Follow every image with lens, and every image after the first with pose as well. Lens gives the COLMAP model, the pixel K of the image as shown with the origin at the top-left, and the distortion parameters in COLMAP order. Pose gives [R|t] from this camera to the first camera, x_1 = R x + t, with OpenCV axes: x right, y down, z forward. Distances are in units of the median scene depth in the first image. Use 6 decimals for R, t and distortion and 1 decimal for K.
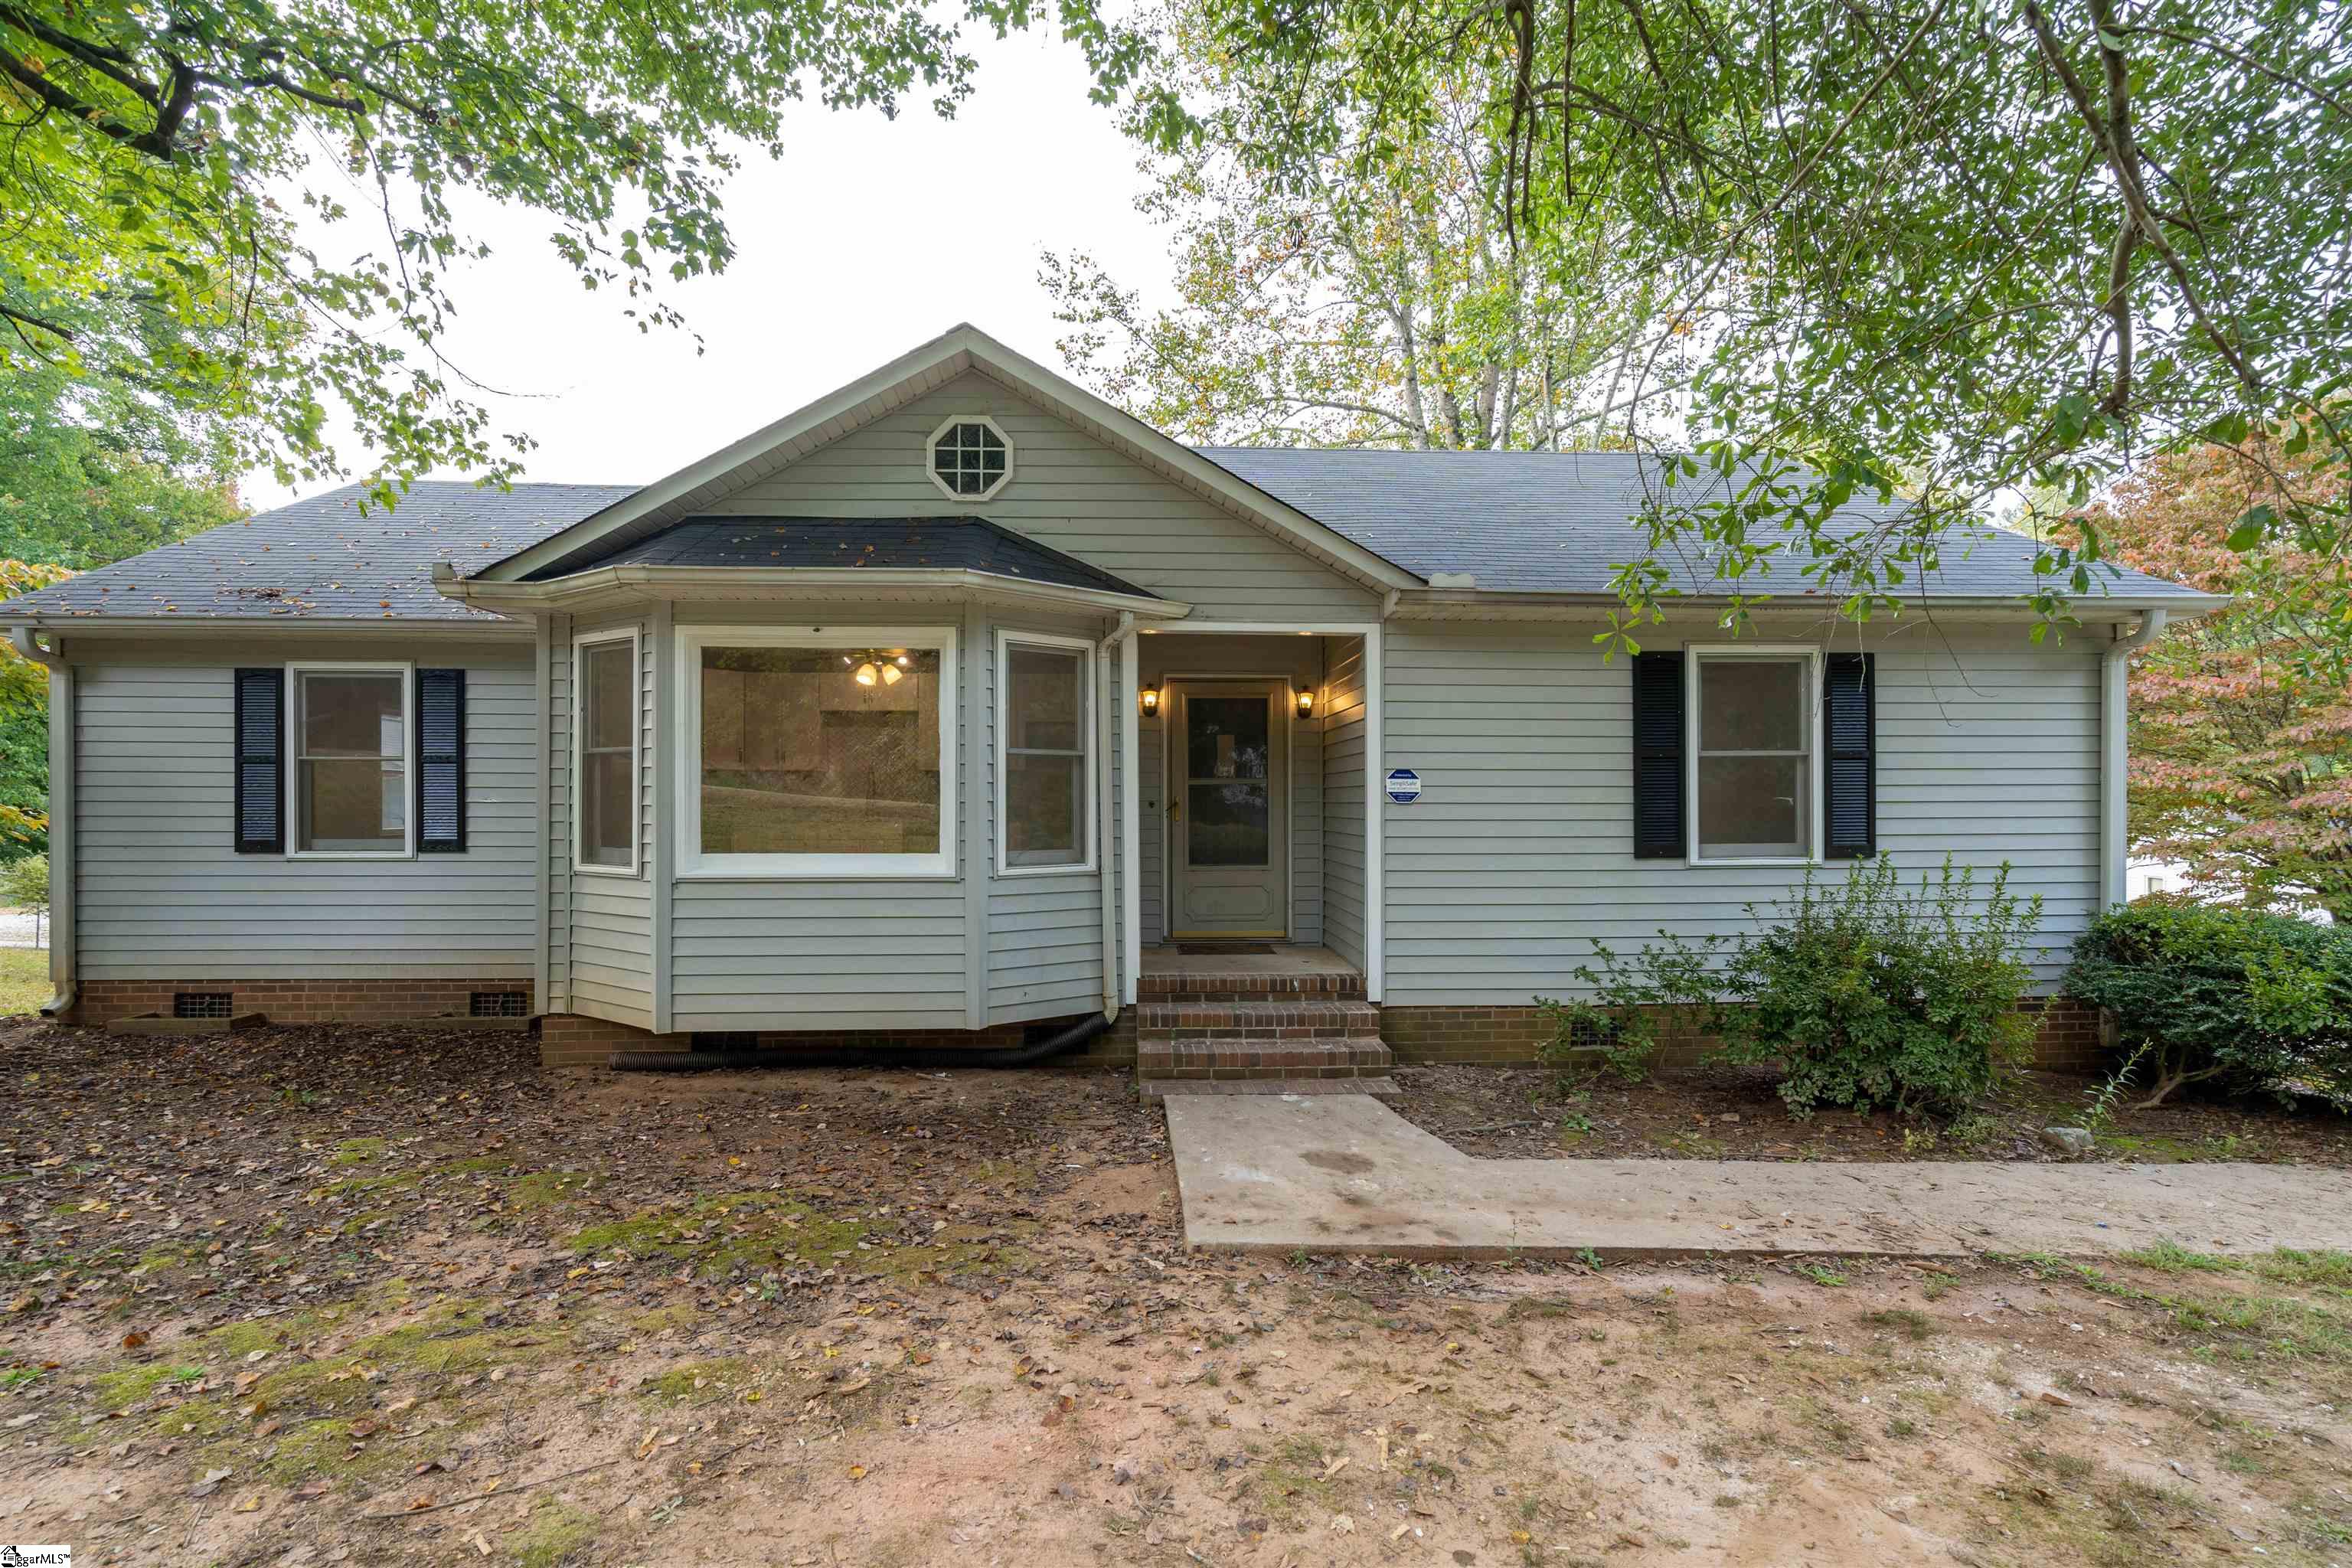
lens RADIAL K [[1083.6, 0, 1171.0], [0, 1083.6, 769.5], [0, 0, 1]] dist [-0.011443, 0.004984]
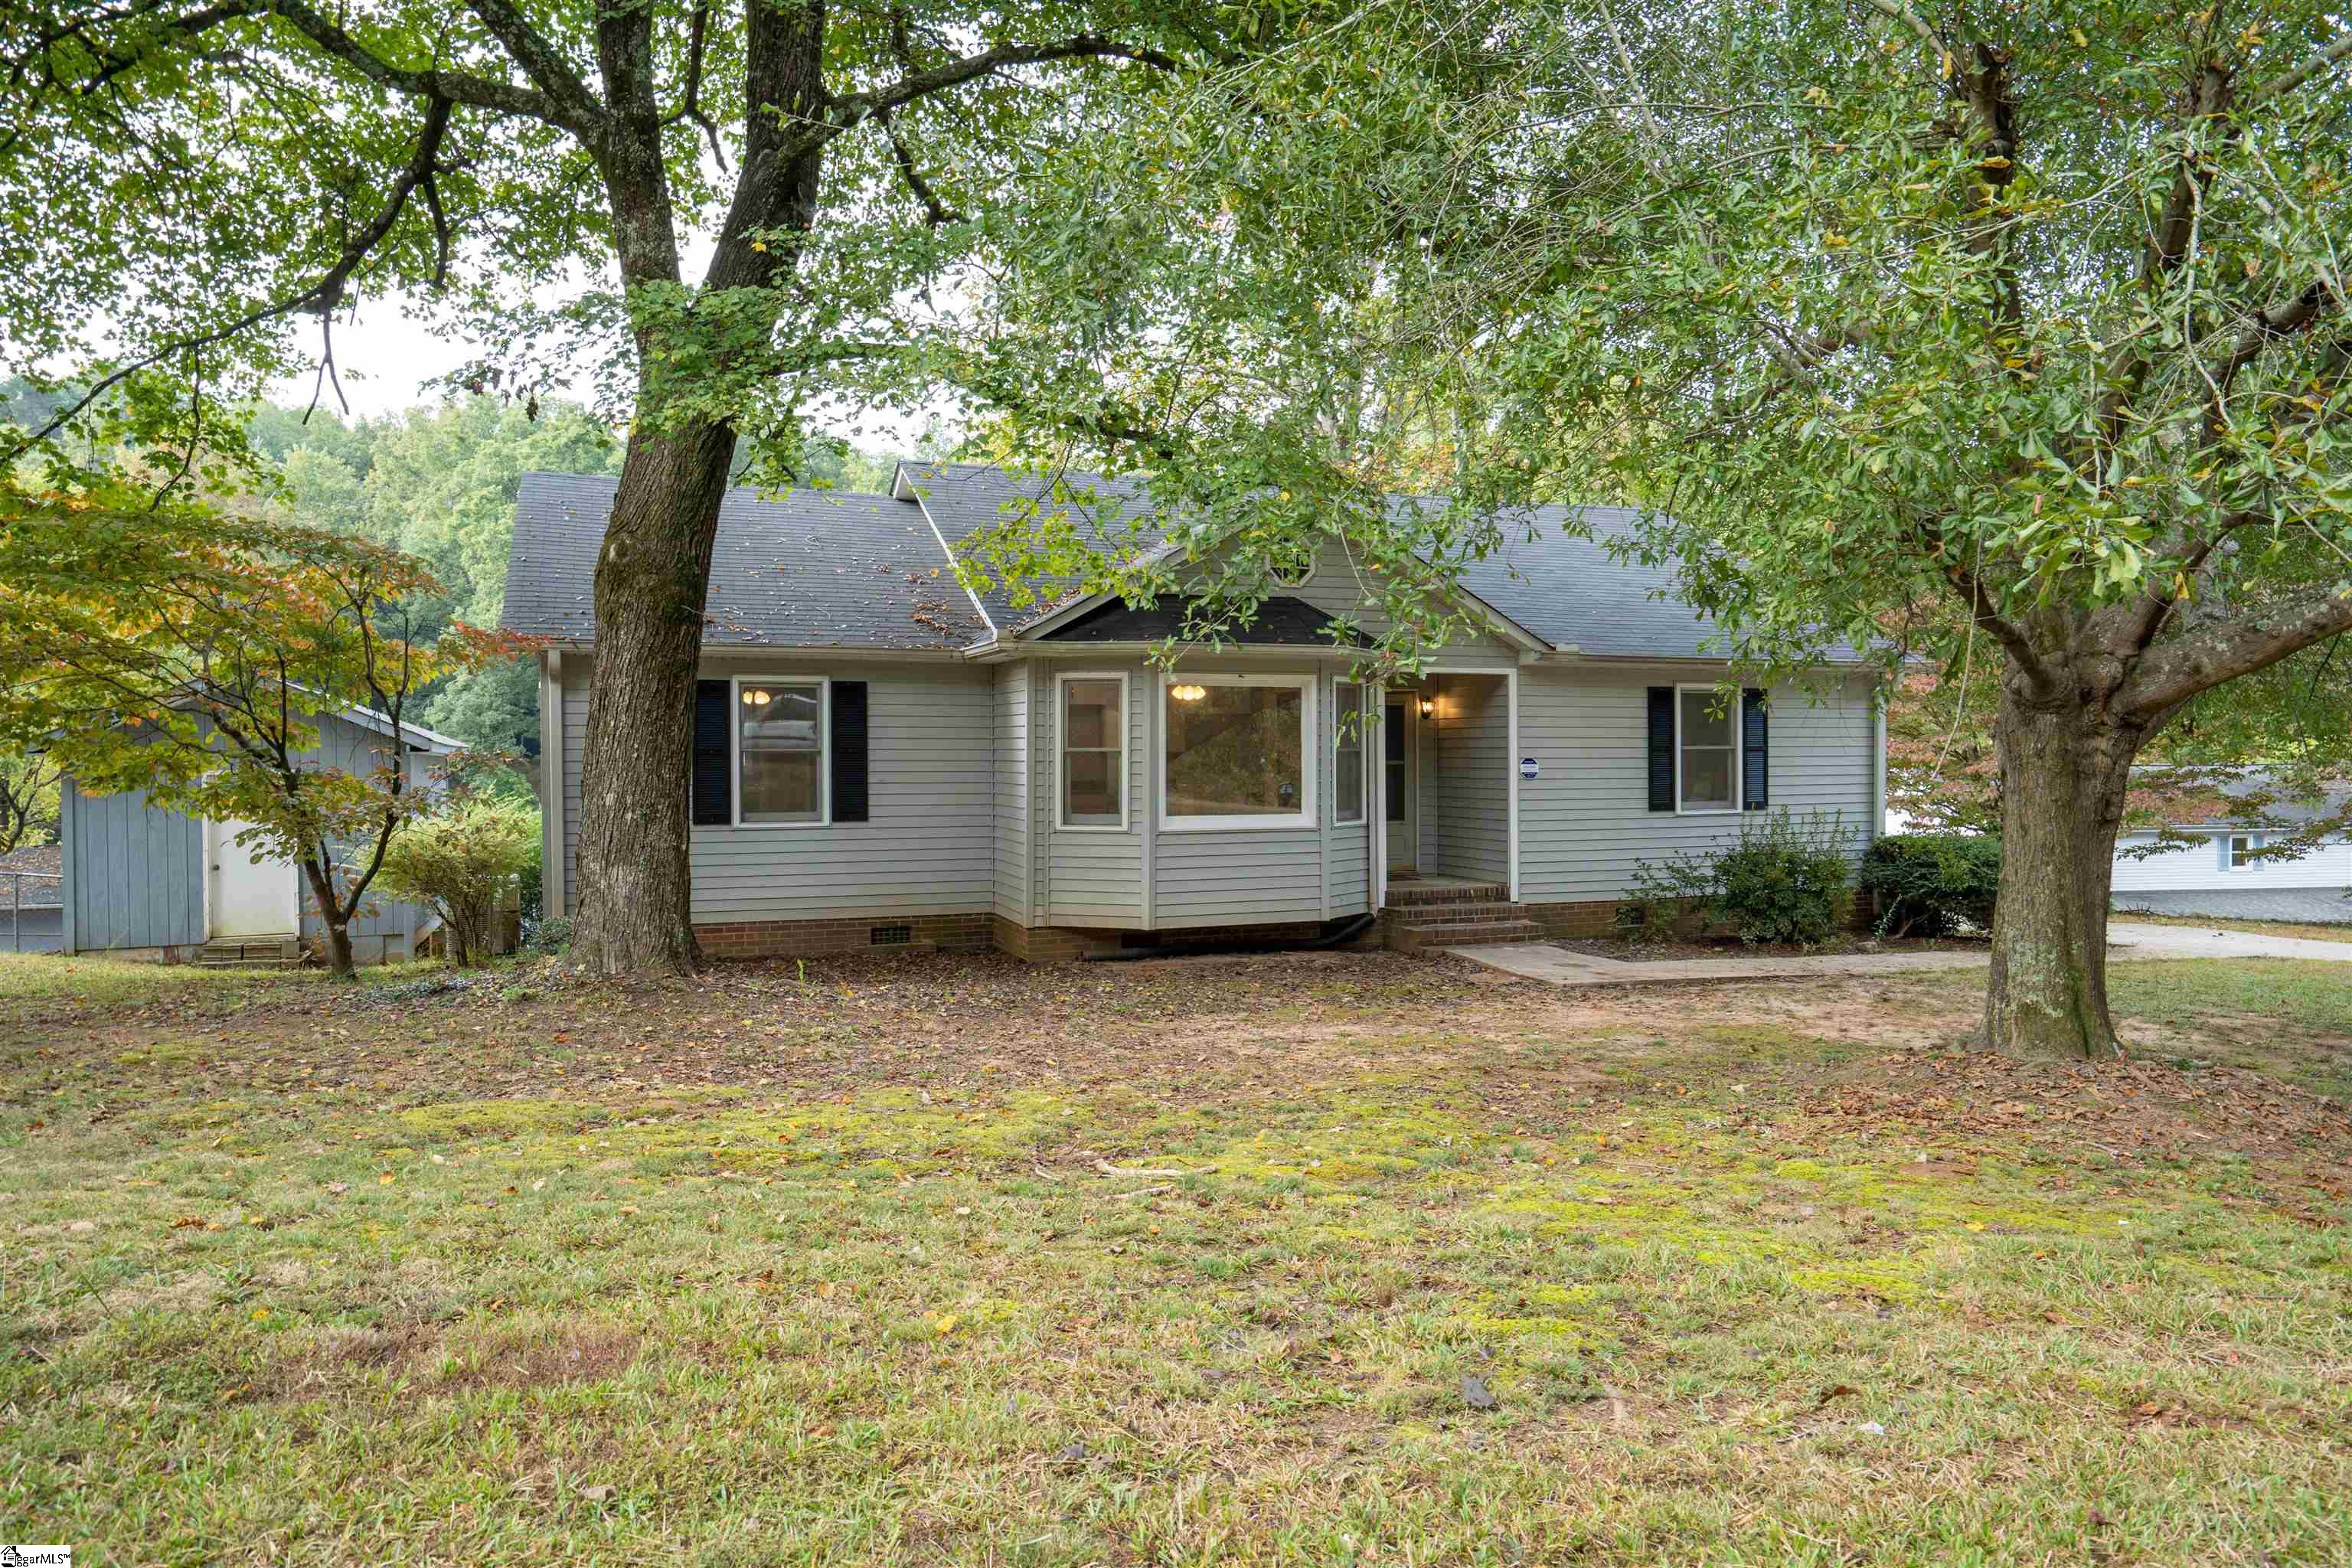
lens RADIAL K [[1547.3, 0, 1178.4], [0, 1547.3, 713.5], [0, 0, 1]] dist [-0.025440, -0.000123]
pose [[0.949409, 0.004942, 0.314002, -1.022036], [-0.005975, 0.999979, 0.002327, -0.070519], [-0.313985, -0.004086, 0.949419, -1.043294]]
